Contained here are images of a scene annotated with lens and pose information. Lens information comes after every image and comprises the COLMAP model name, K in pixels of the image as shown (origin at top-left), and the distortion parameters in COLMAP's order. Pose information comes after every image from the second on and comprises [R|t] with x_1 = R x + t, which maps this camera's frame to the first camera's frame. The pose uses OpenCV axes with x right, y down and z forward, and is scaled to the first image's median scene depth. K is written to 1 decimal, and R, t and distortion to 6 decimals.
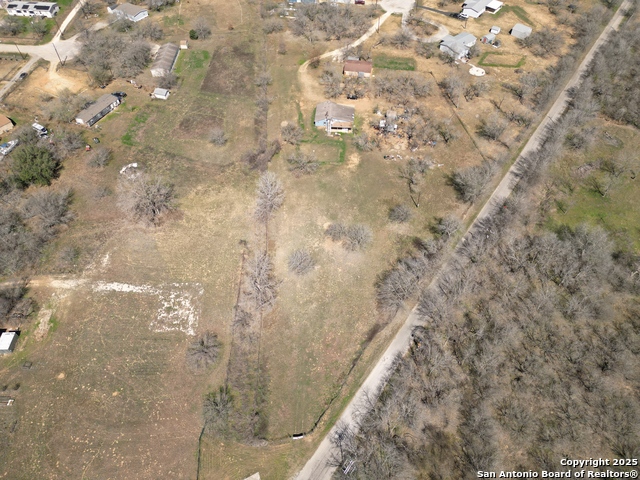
lens RADIAL K [[446.2, 0, 320.8], [0, 446.2, 239.6], [0, 0, 1]] dist [0.074193, -0.063456]
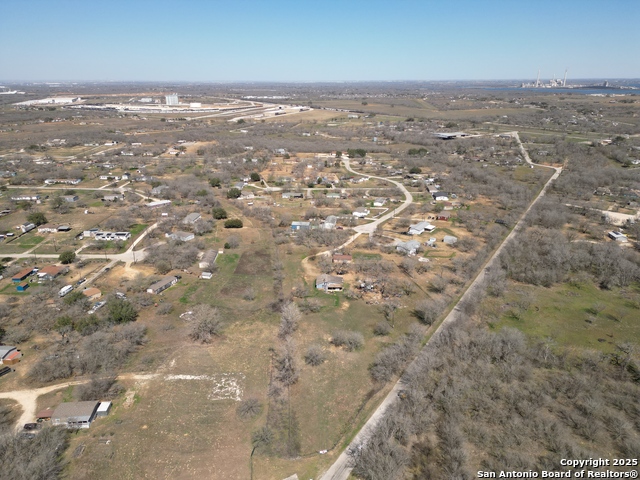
lens RADIAL K [[446.2, 0, 321.8], [0, 446.2, 239.3], [0, 0, 1]] dist [0.074193, -0.063456]
pose [[0.998445, -0.020124, 0.051992, -0.072619], [0.044189, 0.854275, -0.517940, 0.385586], [-0.033992, 0.519432, 0.853836, -0.327111]]
